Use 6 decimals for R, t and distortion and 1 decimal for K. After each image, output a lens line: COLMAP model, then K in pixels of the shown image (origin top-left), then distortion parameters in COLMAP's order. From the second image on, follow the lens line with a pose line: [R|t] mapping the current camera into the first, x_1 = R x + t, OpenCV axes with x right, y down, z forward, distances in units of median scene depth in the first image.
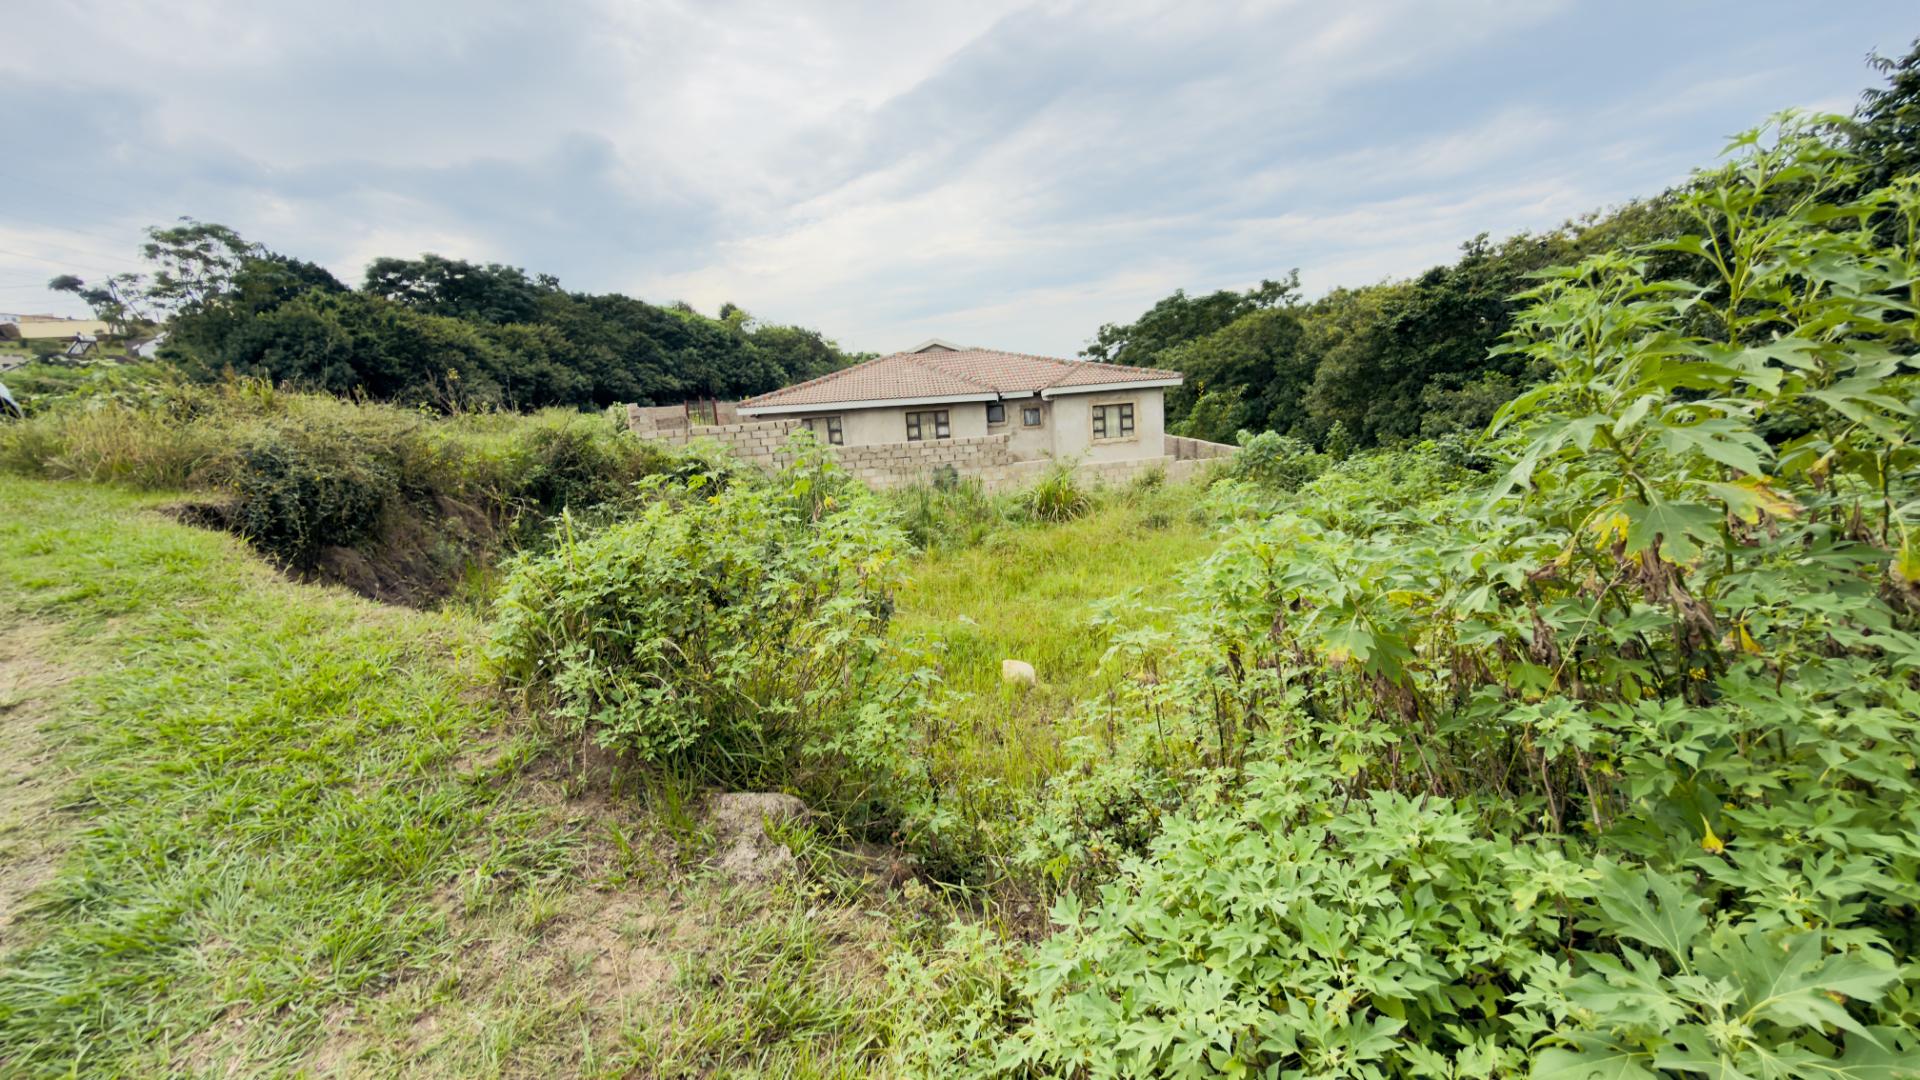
lens RADIAL K [[765.3, 0, 964.2], [0, 765.3, 534.2], [0, 0, 1]] dist [-0.000229, 0.000054]
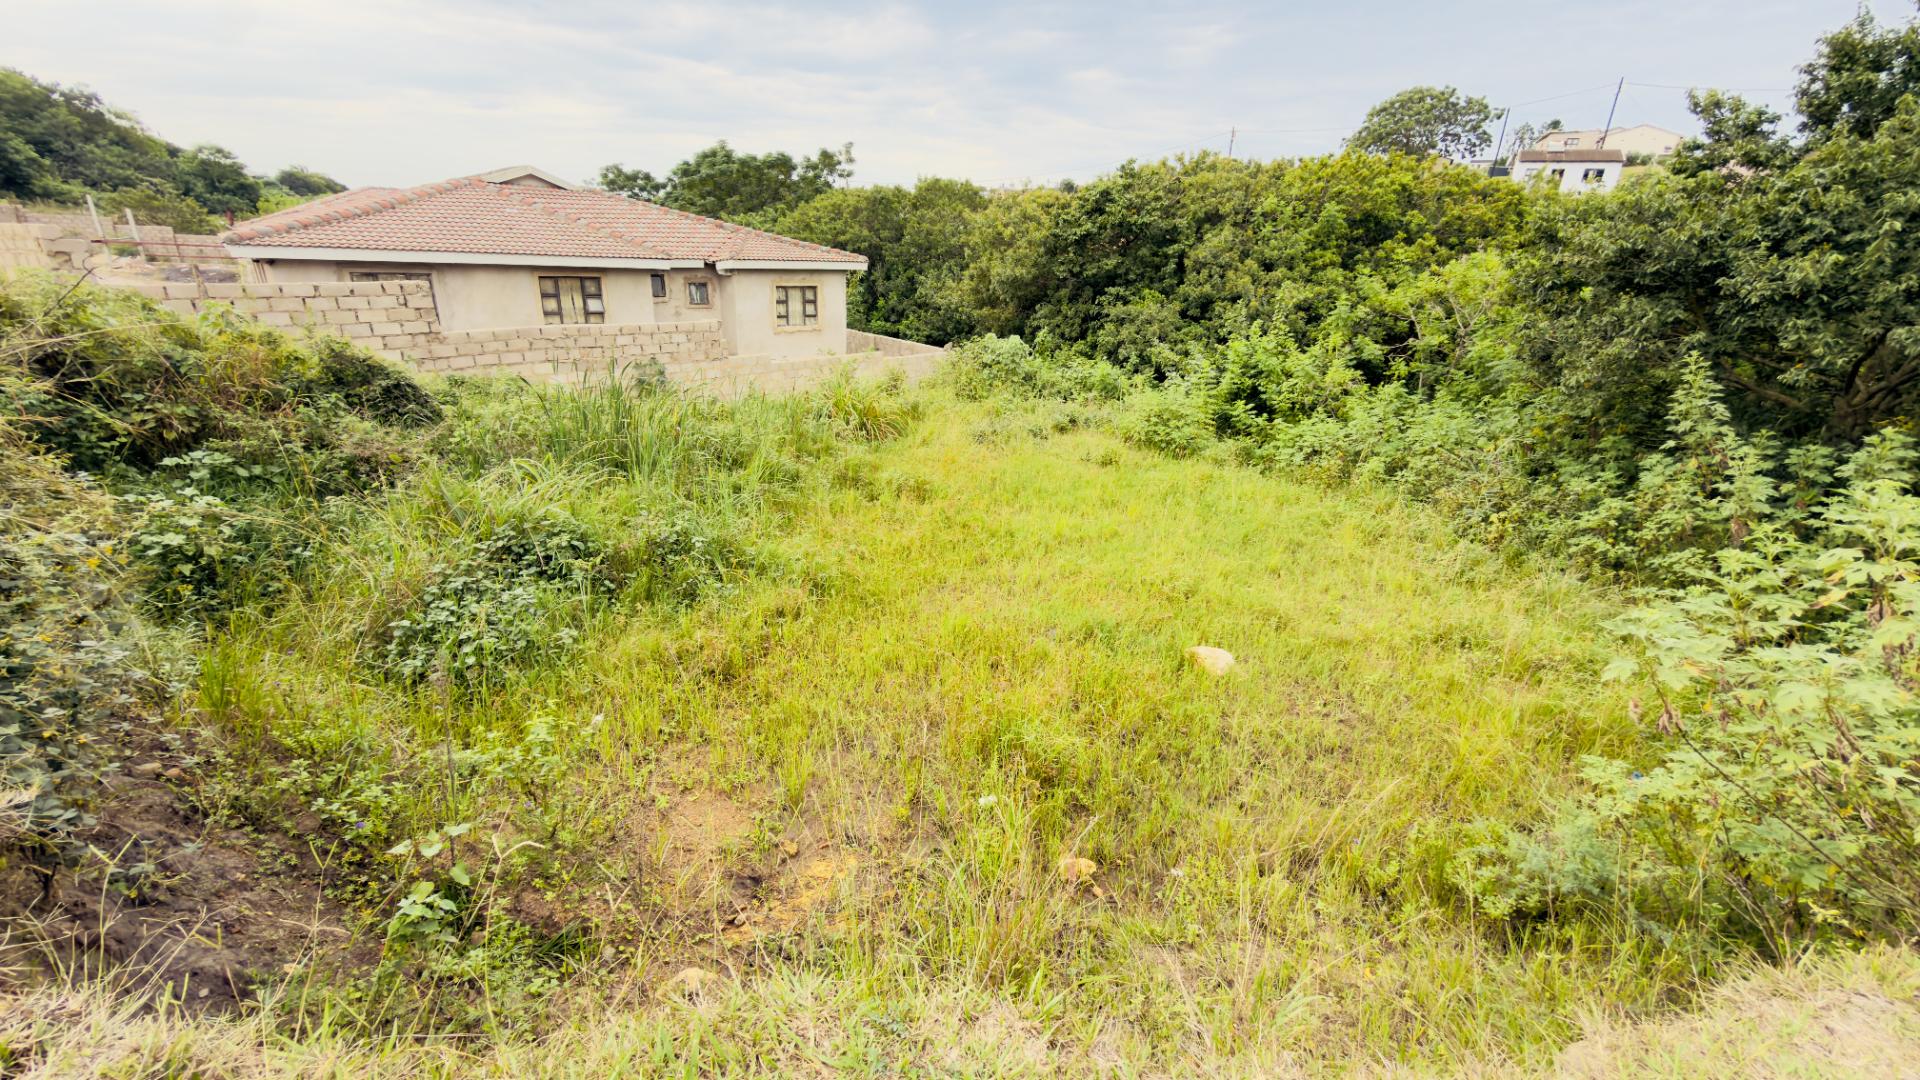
lens RADIAL K [[765.3, 0, 964.2], [0, 765.3, 534.2], [0, 0, 1]] dist [-0.000229, 0.000054]
pose [[0.783441, -0.116970, 0.610359, -0.217394], [0.014478, 0.985296, 0.170240, -0.037730], [-0.621297, -0.124536, 0.773615, 0.177907]]
